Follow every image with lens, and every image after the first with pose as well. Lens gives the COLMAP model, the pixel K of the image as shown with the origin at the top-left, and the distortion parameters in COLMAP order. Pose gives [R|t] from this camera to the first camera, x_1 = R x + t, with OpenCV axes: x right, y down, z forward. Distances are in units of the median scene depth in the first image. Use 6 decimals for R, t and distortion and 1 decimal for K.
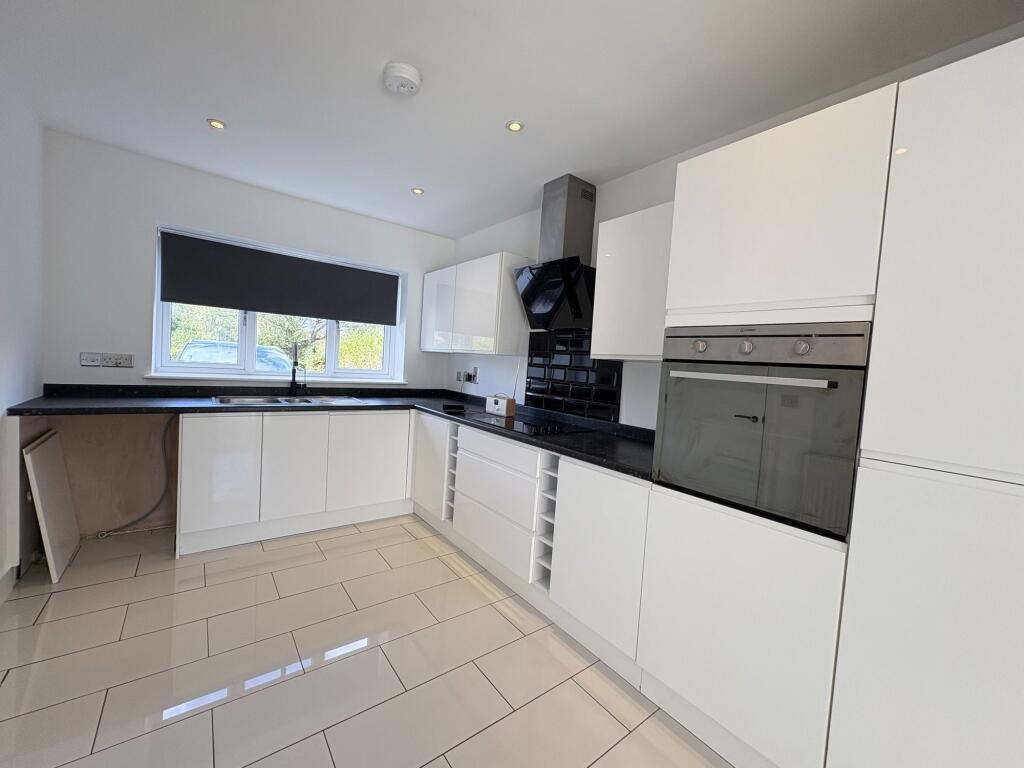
lens RADIAL K [[405.7, 0, 508.1], [0, 405.7, 384.4], [0, 0, 1]] dist [0.002549, 0.000206]
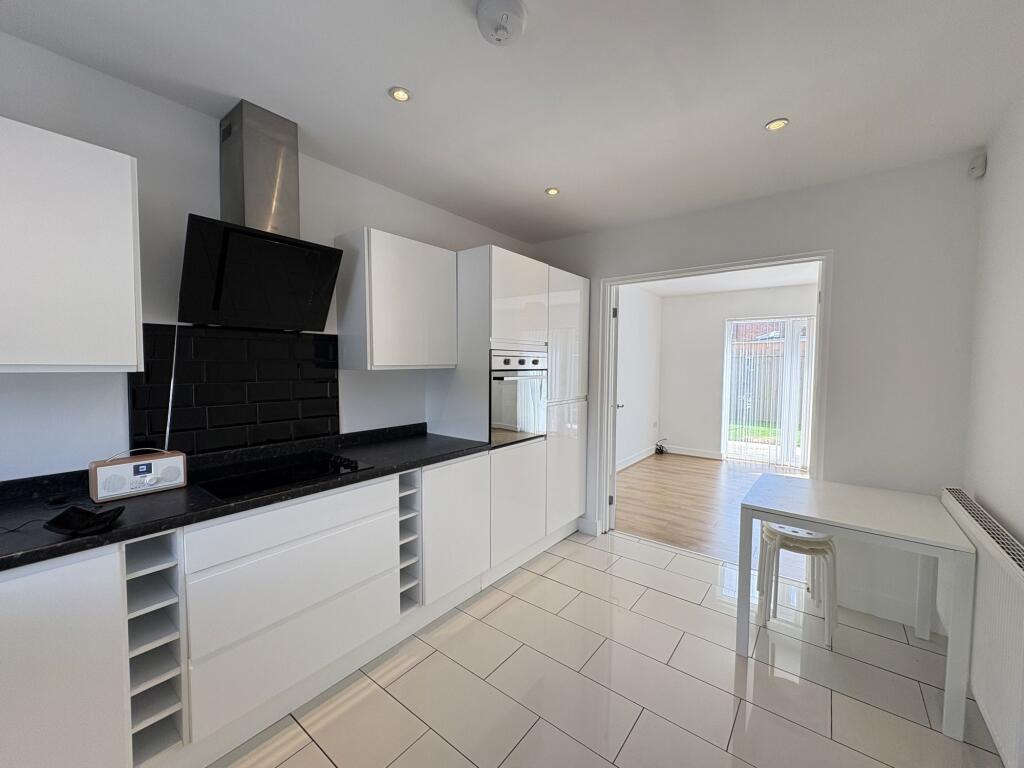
lens RADIAL K [[405.7, 0, 507.8], [0, 405.7, 384.8], [0, 0, 1]] dist [0.002549, 0.000206]
pose [[-0.244397, -0.113525, 0.963007, -0.742386], [0.032752, 0.991590, 0.125207, -0.128660], [-0.969122, 0.062140, -0.238624, 0.852064]]
